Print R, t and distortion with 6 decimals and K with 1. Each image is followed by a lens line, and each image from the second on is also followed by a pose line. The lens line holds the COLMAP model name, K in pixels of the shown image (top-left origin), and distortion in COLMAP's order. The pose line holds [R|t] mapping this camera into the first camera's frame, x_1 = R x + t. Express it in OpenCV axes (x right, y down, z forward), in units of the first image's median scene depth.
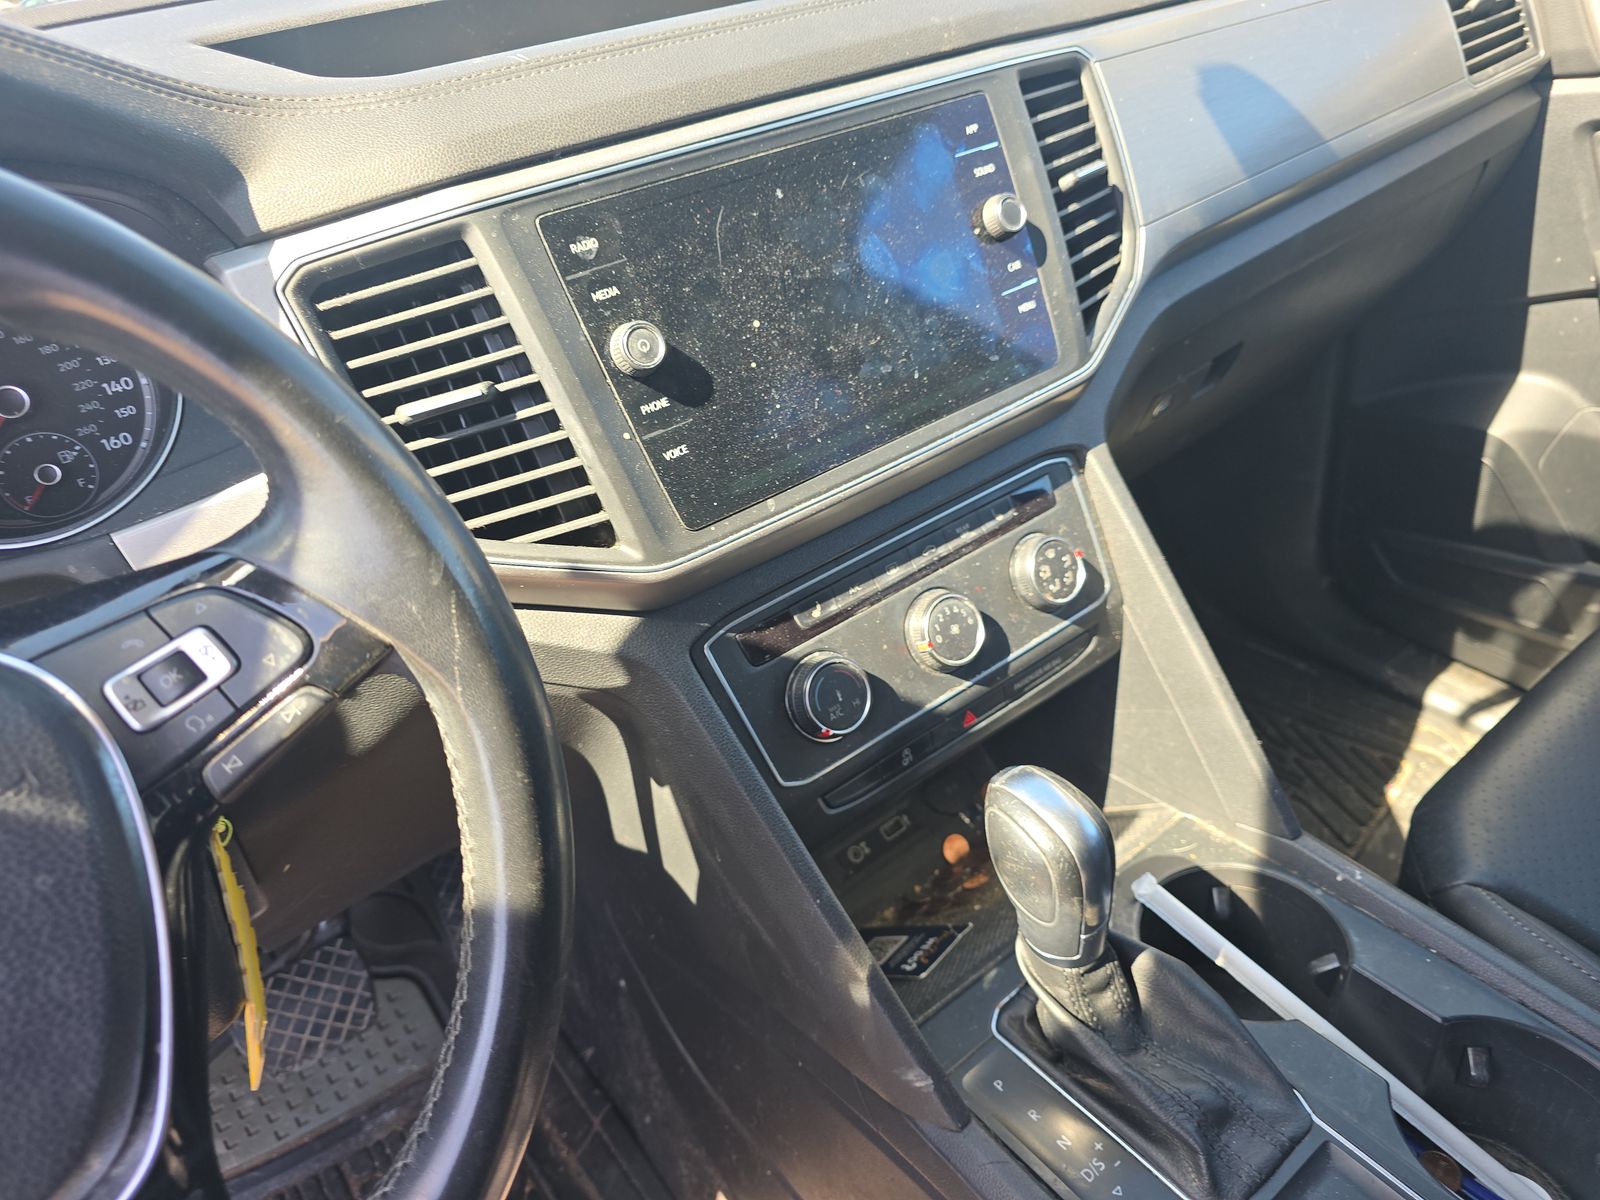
lens RADIAL K [[1081.5, 0, 800.0], [0, 1081.5, 600.0], [0, 0, 1]] dist [0.003403, -0.035604]
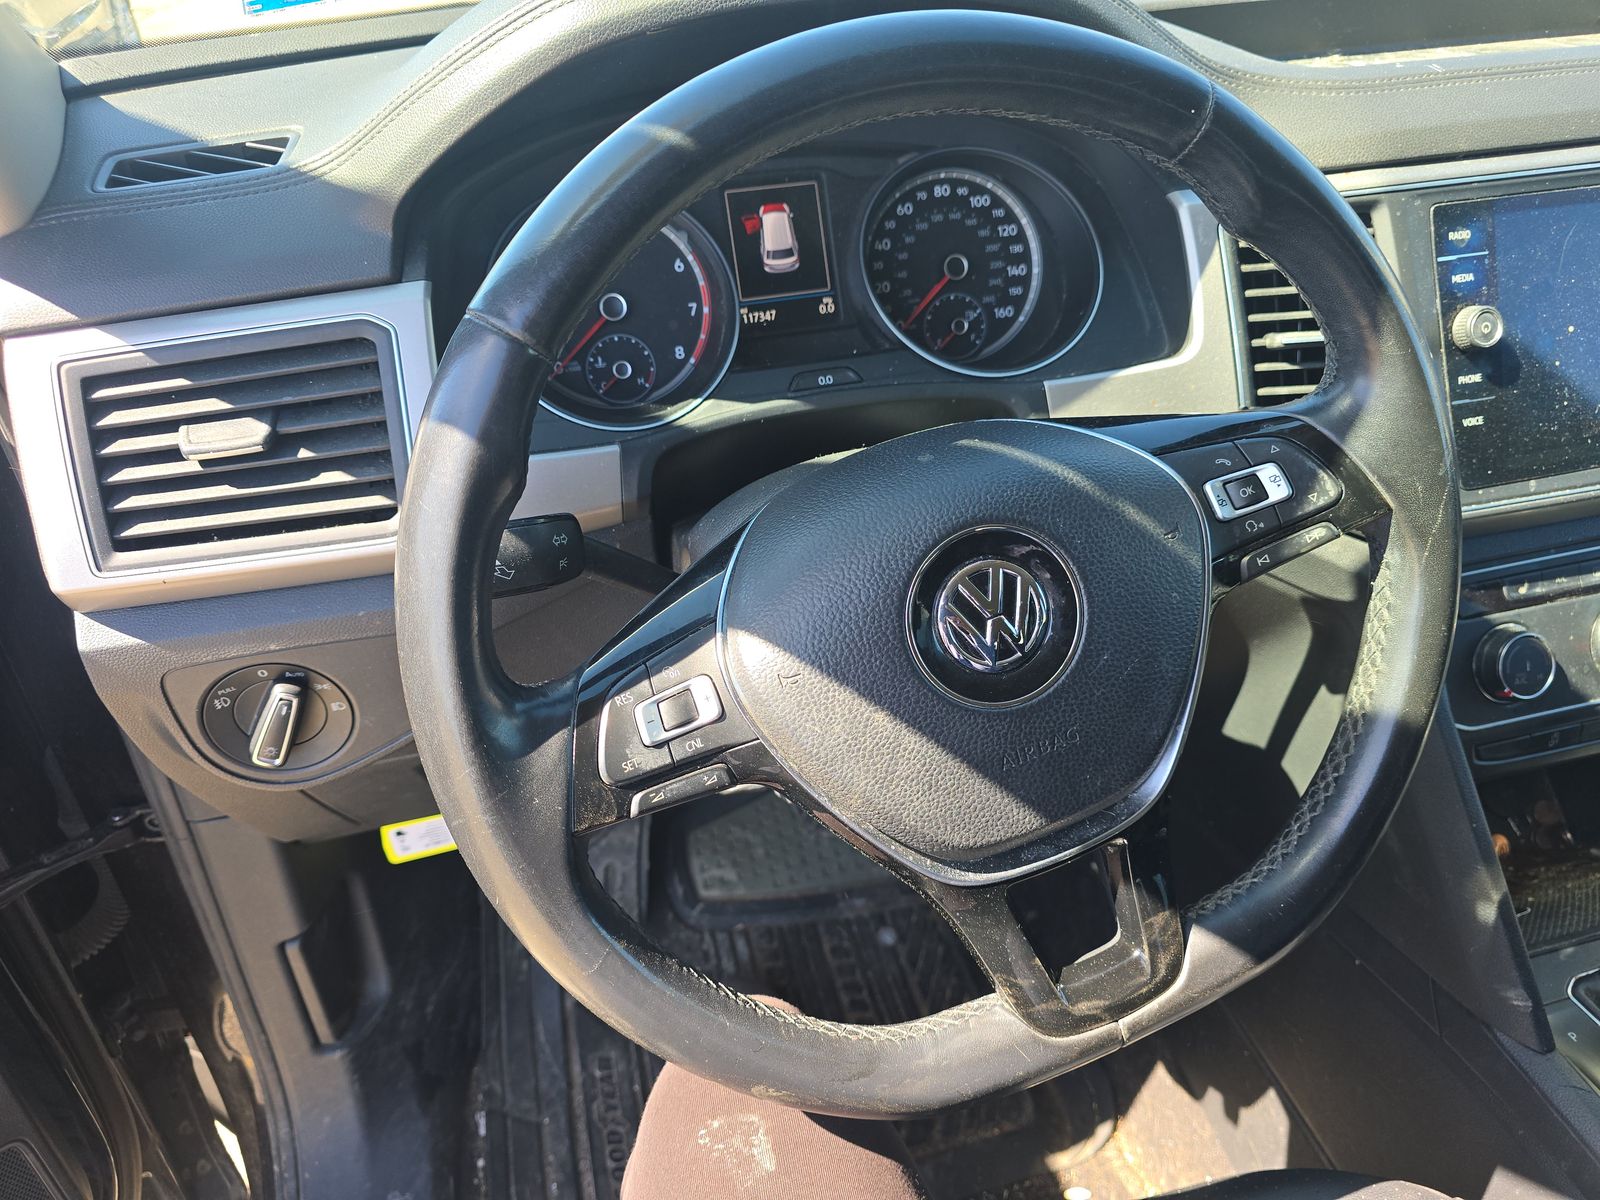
lens RADIAL K [[1081.5, 0, 800.0], [0, 1081.5, 600.0], [0, 0, 1]] dist [0.003403, -0.035604]
pose [[0.909418, 0.284266, -0.303566, -0.364933], [-0.269517, 0.958745, 0.090378, 0.138433], [0.316734, -0.000375, 0.948514, -0.332531]]
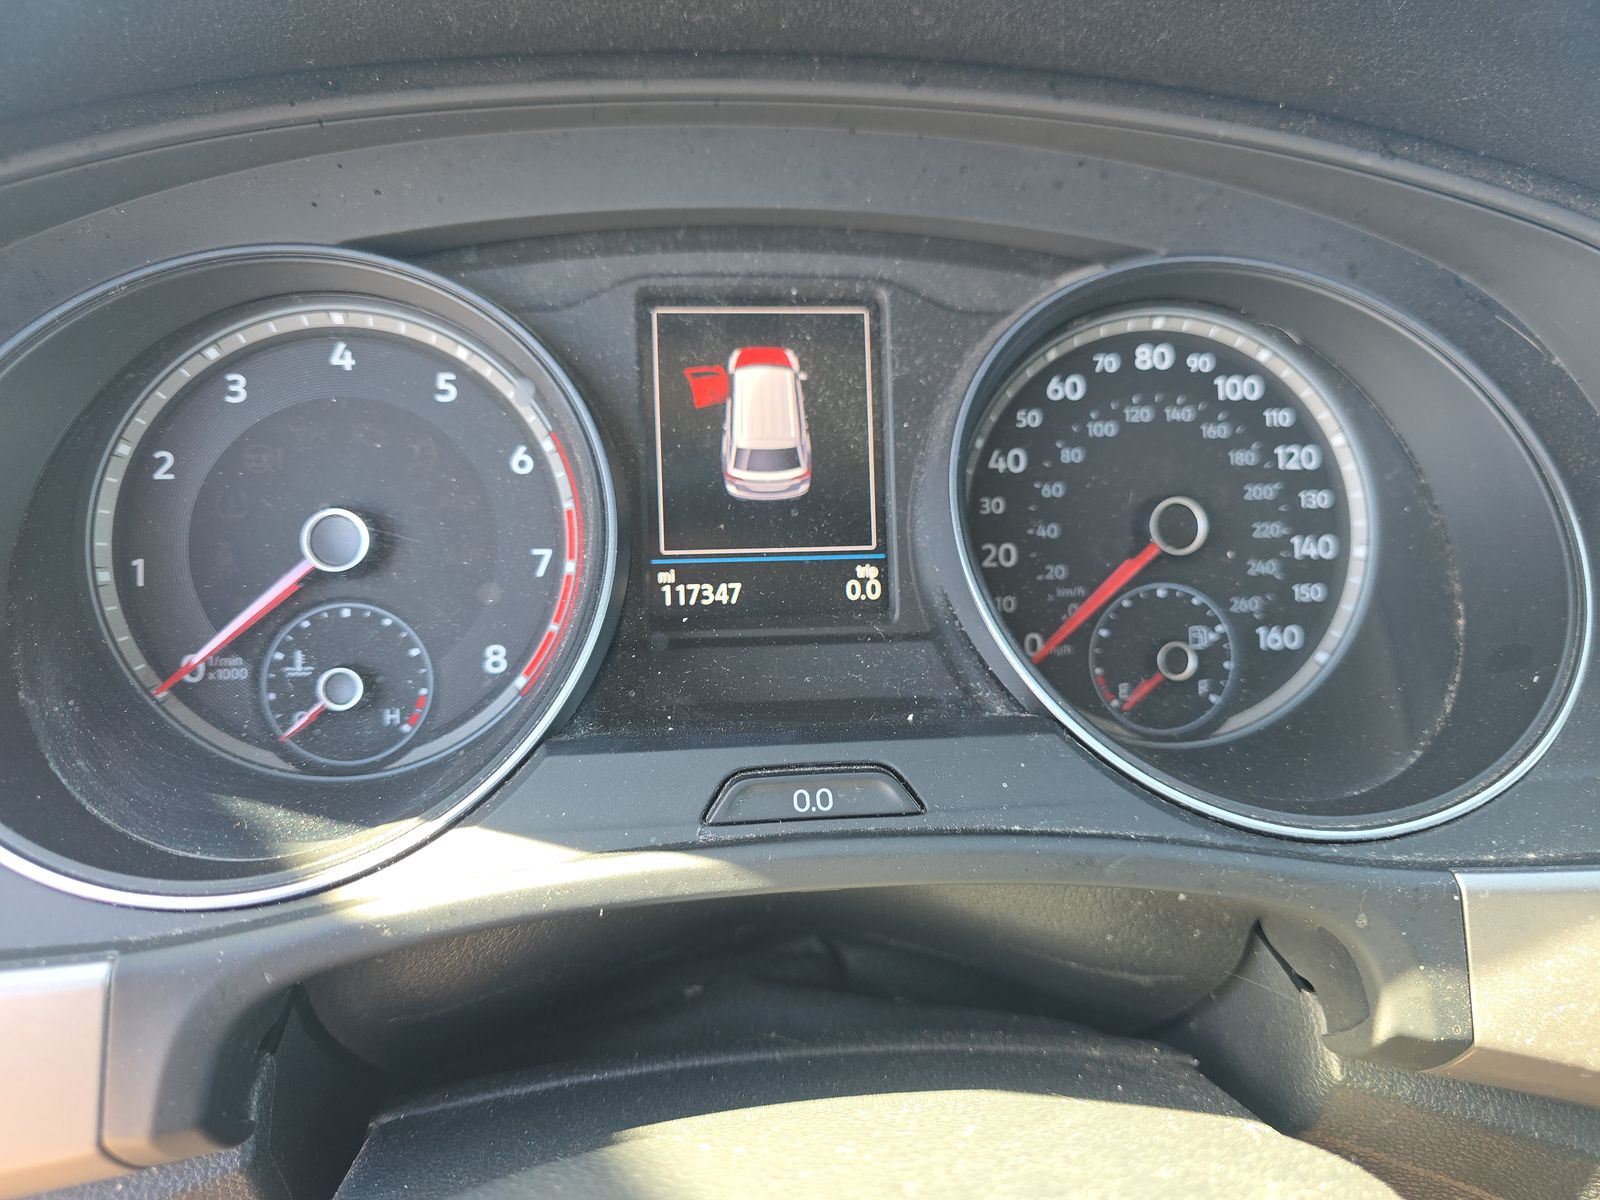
lens RADIAL K [[1081.5, 0, 800.0], [0, 1081.5, 600.0], [0, 0, 1]] dist [0.003403, -0.035604]
pose [[0.841884, 0.302524, -0.446890, -0.605782], [-0.375999, 0.922840, -0.083615, -0.024036], [0.387112, 0.238424, 0.890673, 0.398607]]
